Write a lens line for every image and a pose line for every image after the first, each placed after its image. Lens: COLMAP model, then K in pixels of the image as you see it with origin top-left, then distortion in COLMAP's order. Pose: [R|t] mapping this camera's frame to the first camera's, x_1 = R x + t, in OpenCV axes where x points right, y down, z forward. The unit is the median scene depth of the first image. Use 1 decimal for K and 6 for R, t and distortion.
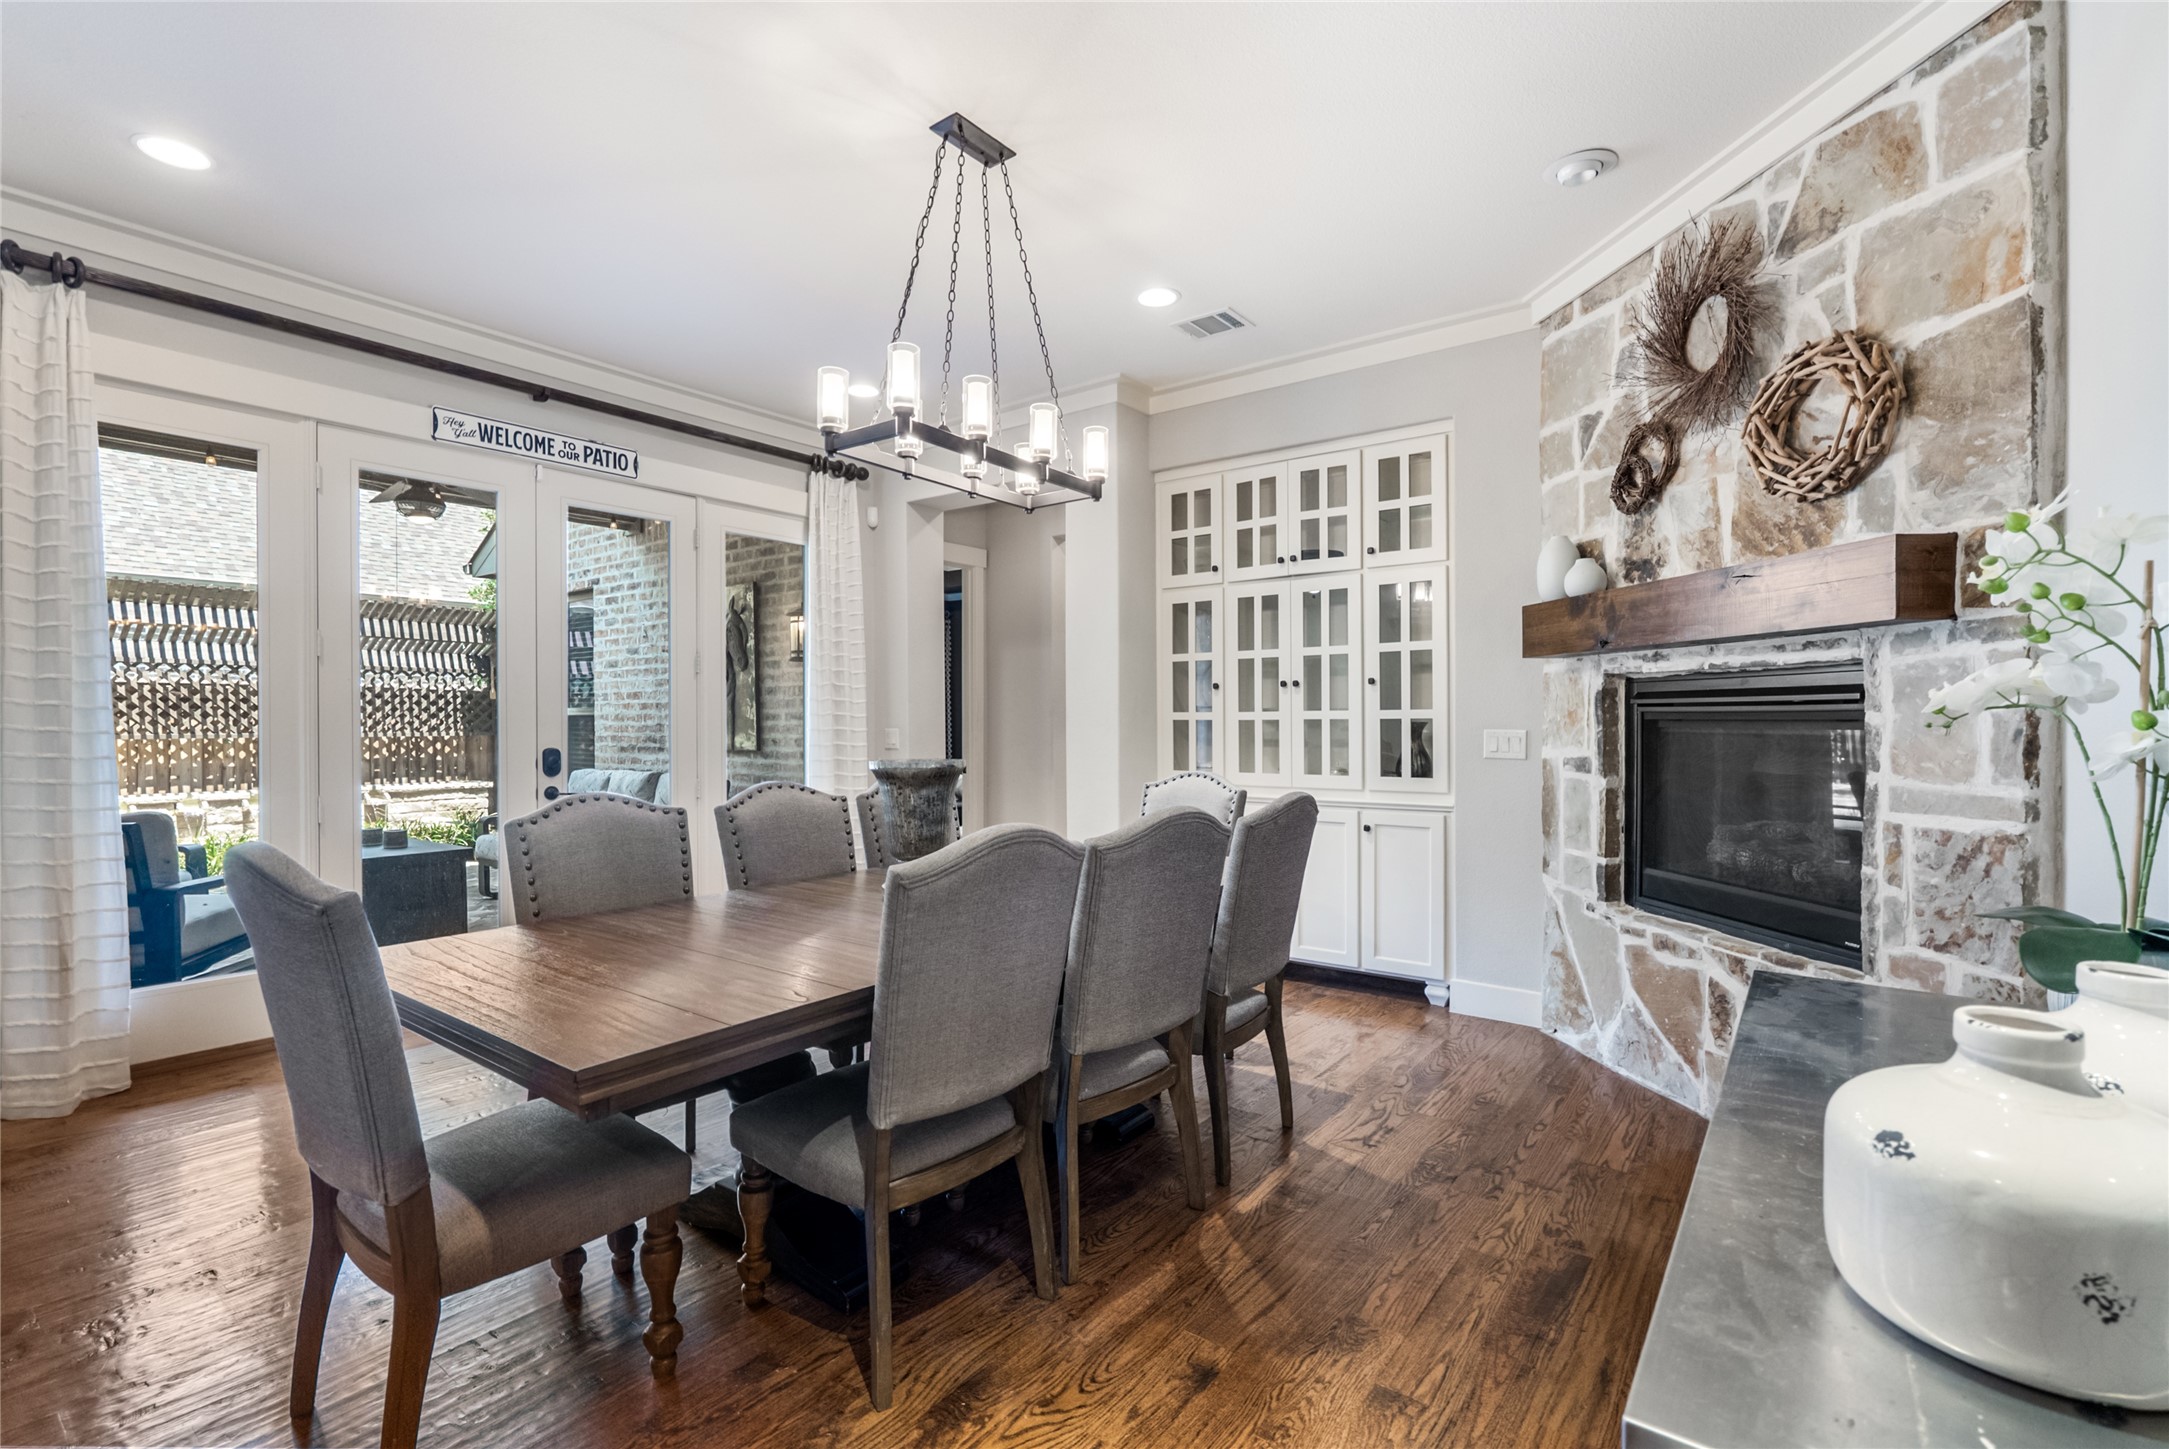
lens RADIAL K [[974.1, 0, 1084.5], [0, 974.1, 724.5], [0, 0, 1]] dist [-0.002221, -0.000251]
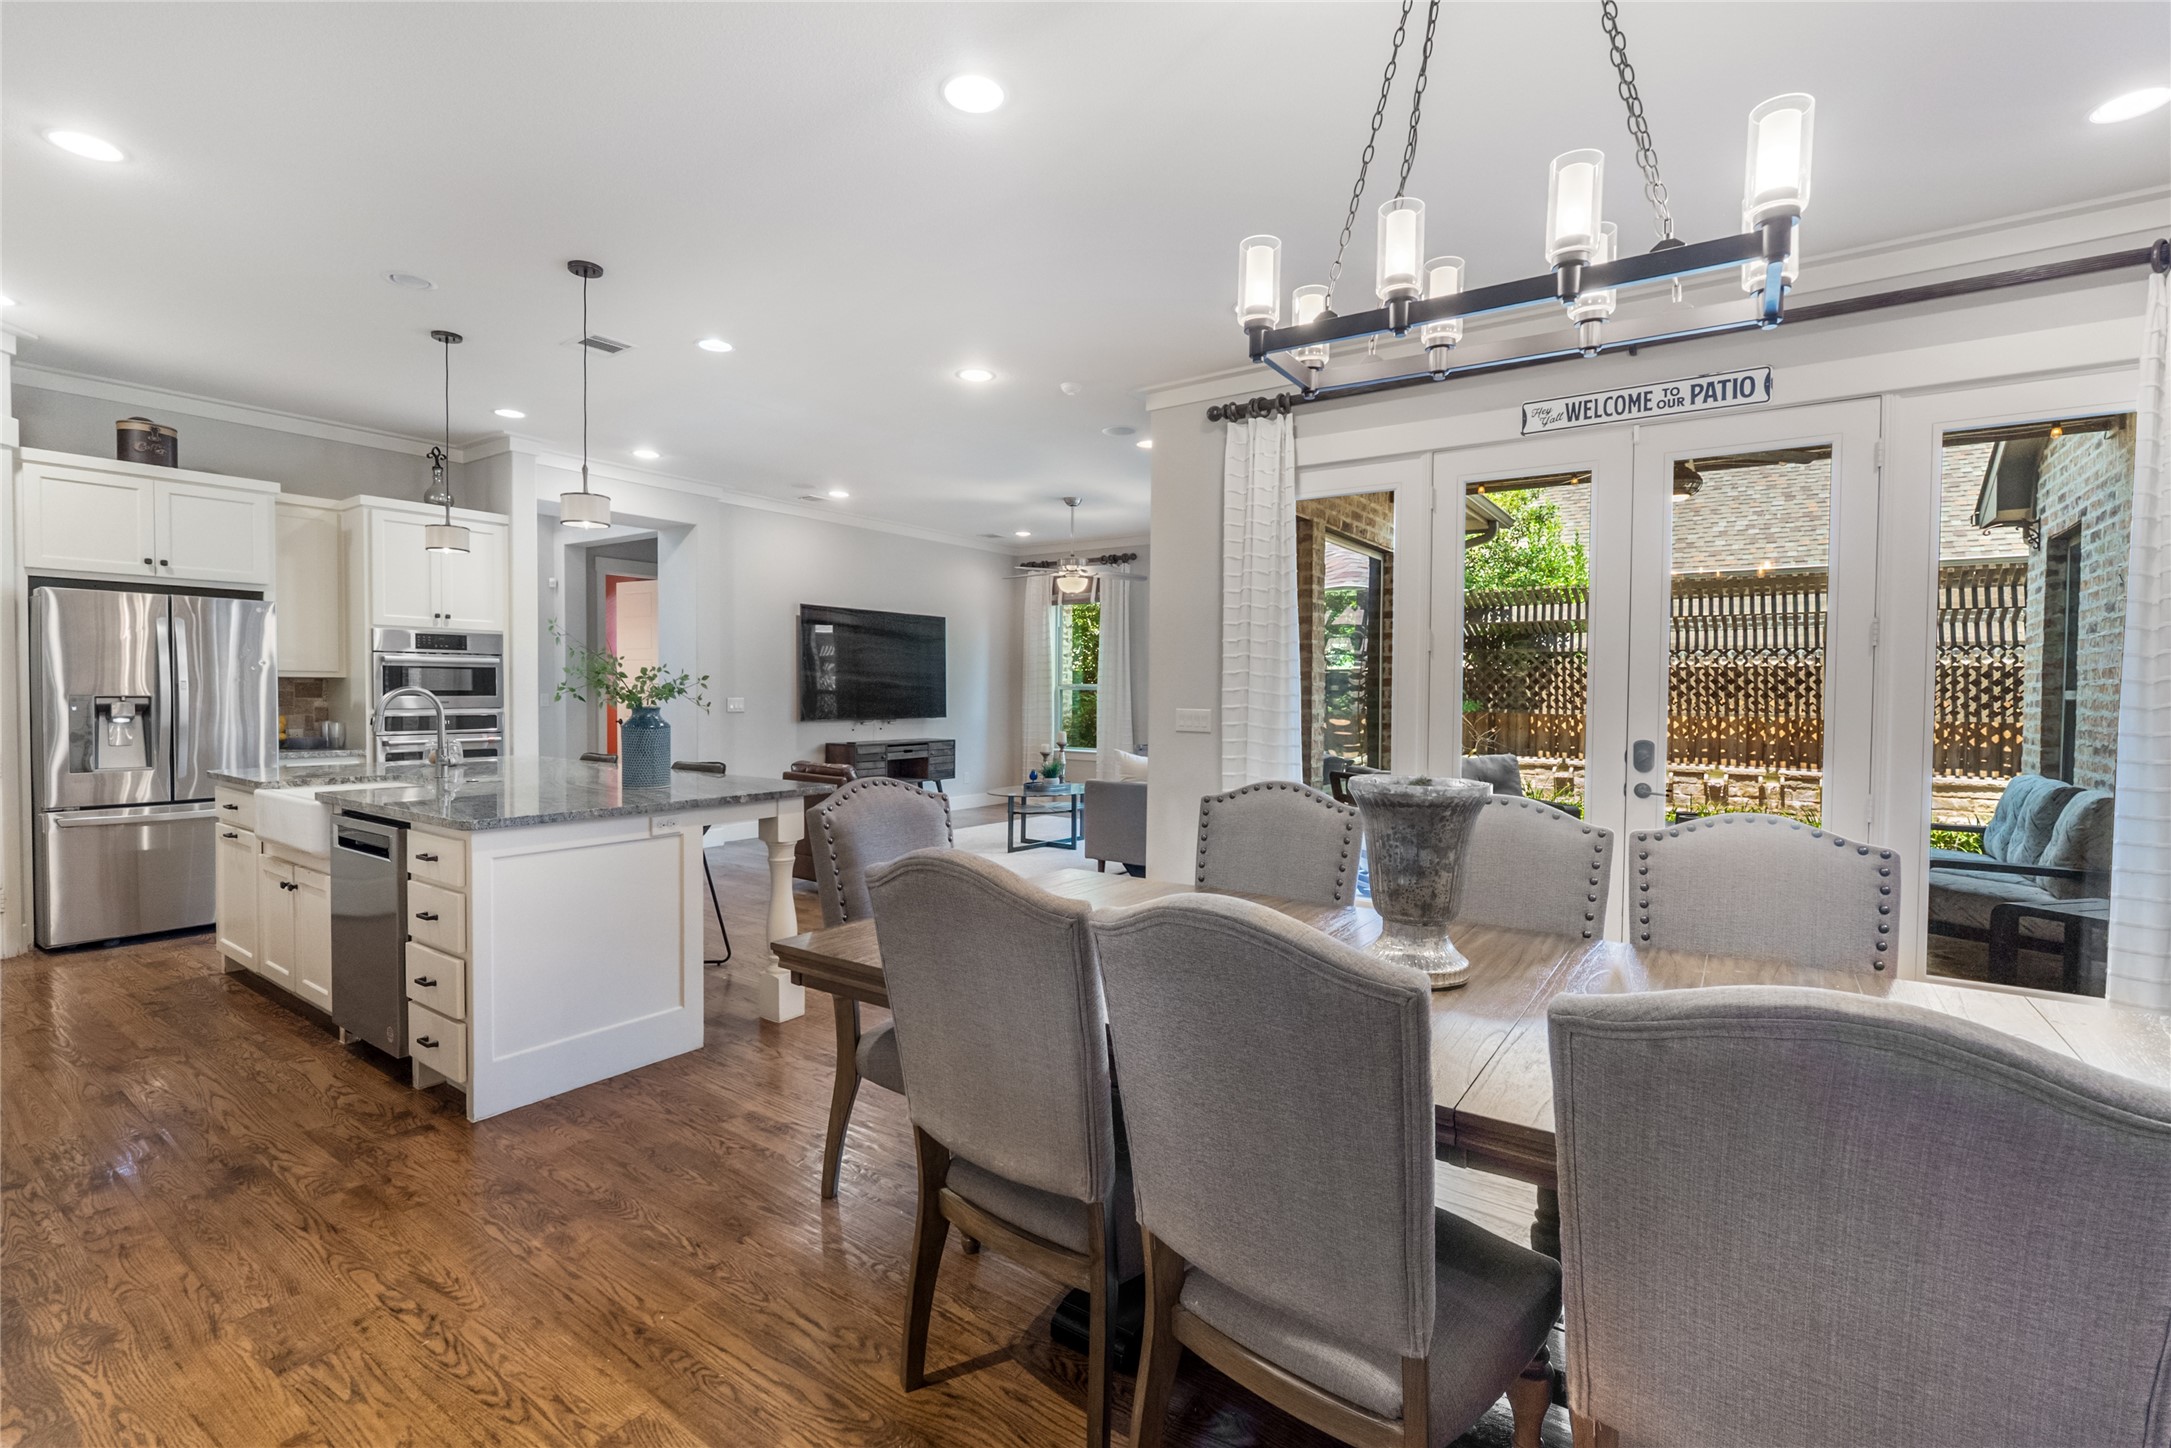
lens RADIAL K [[983.4, 0, 1102.8], [0, 983.4, 718.7], [0, 0, 1]] dist [0.001317, 0.000252]
pose [[0.046170, 0.031498, -0.998437, 0.334677], [-0.013285, 0.999434, 0.030915, -0.017167], [0.998845, 0.011837, 0.046562, 0.467891]]
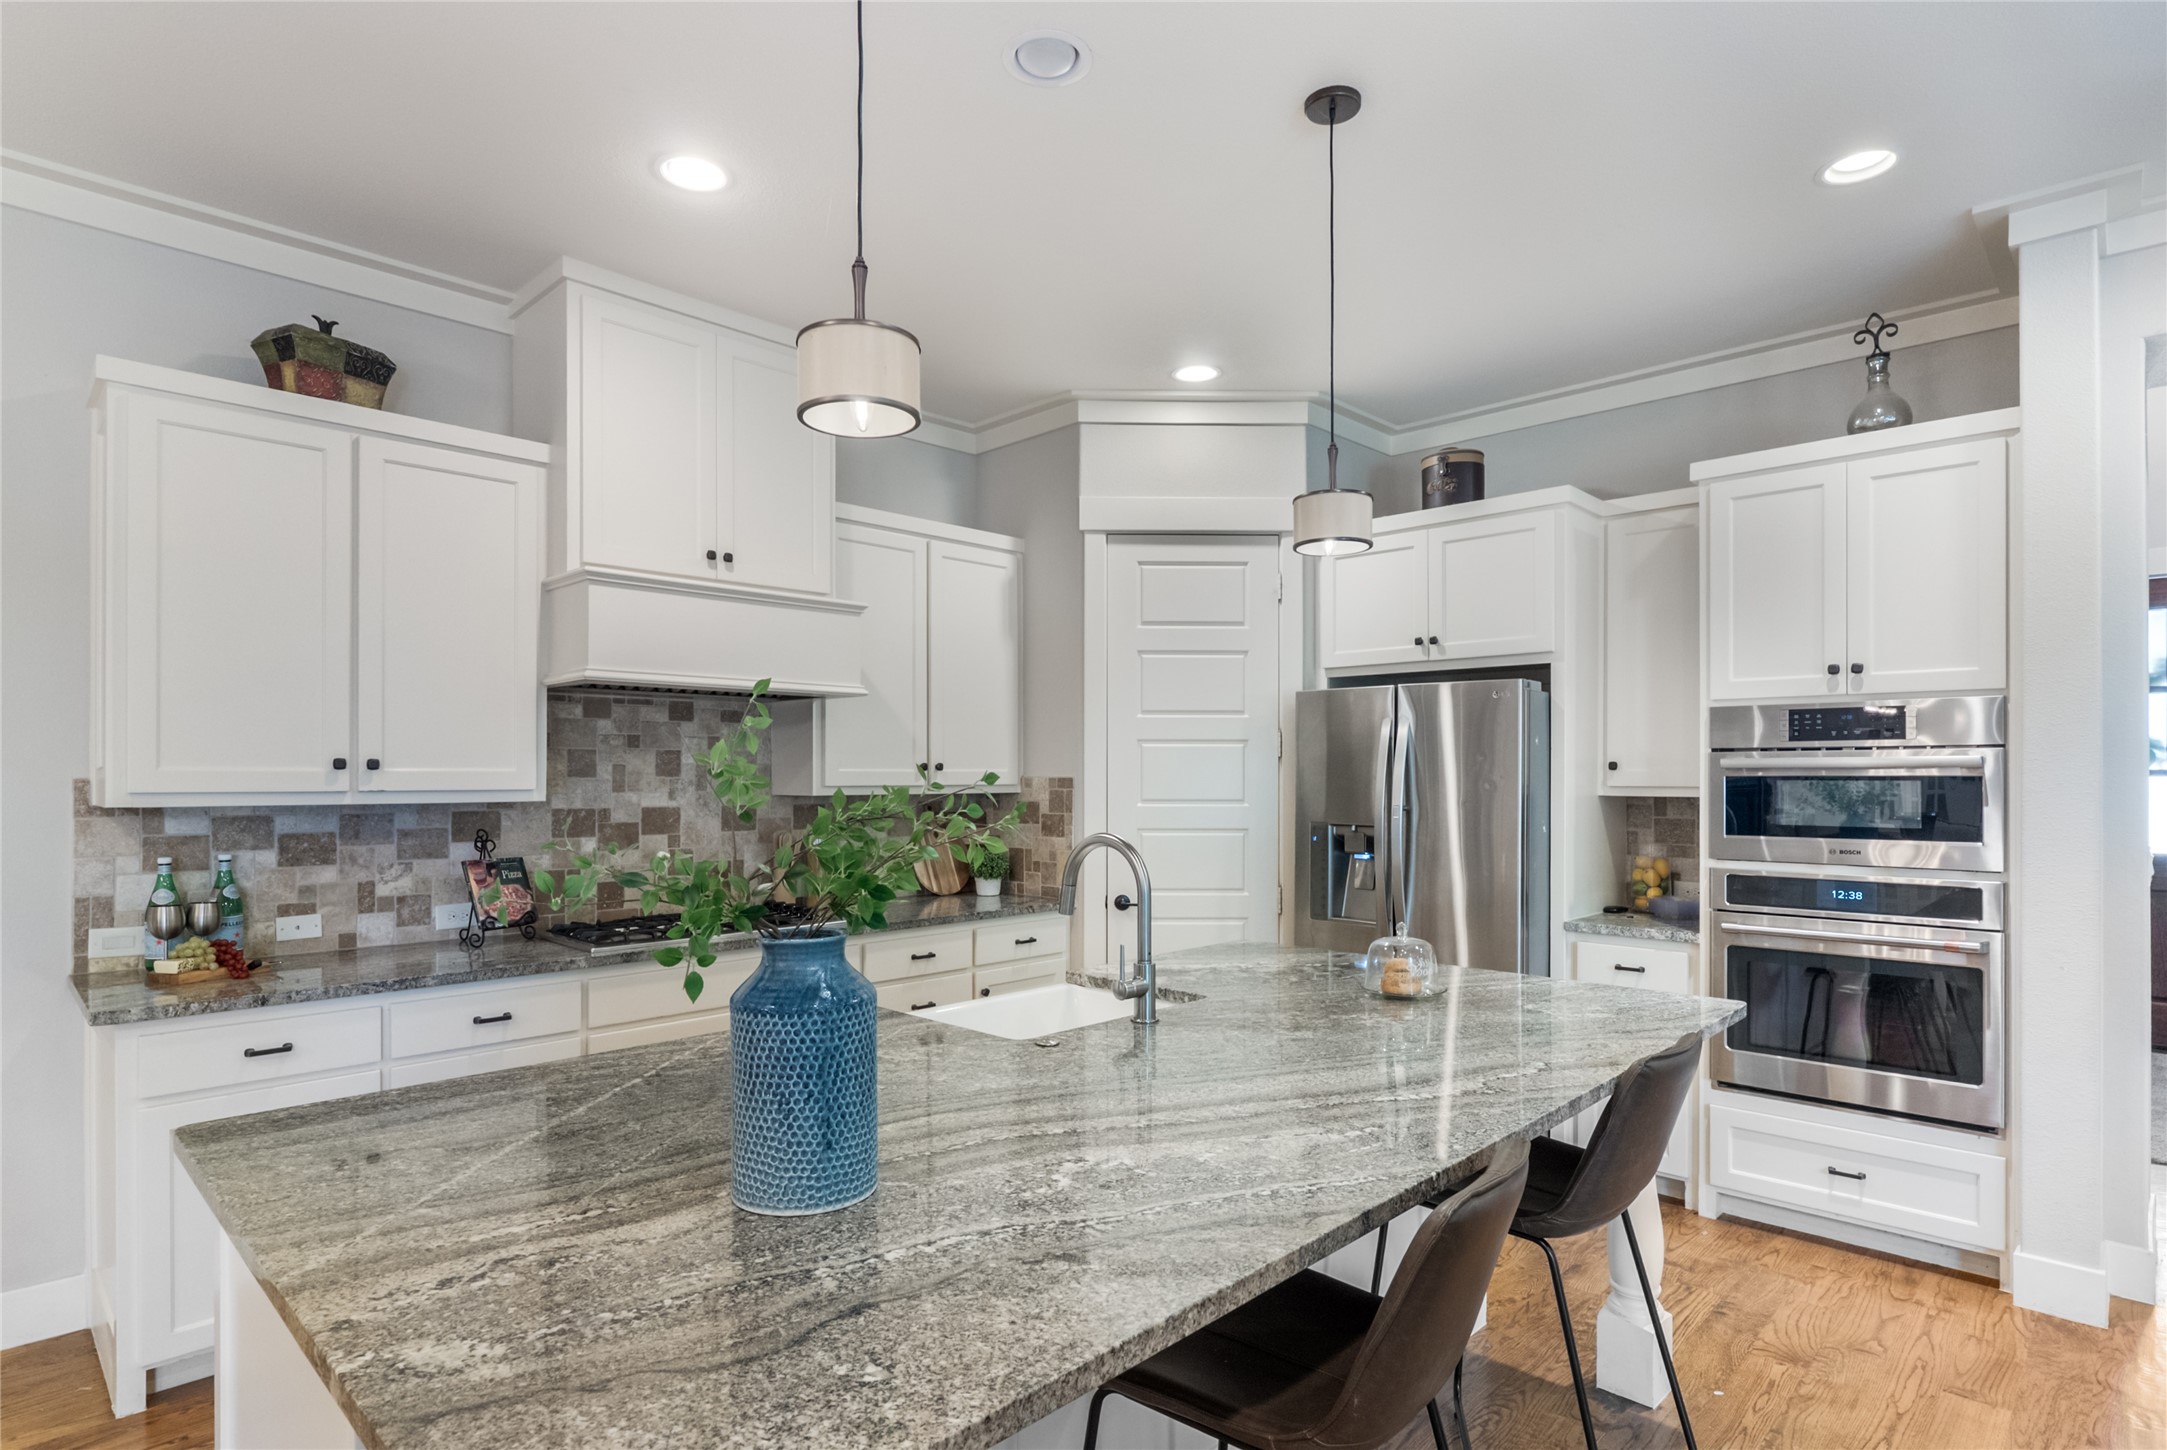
lens RADIAL K [[1134.6, 0, 1080.1], [0, 1134.6, 778.6], [0, 0, 1]] dist [-0.001335, 0.000378]
pose [[-0.992086, 0.000362, 0.125557, -0.670666], [0.001453, 0.999962, 0.008595, -0.040590], [-0.125549, 0.008709, -0.992049, 0.410588]]
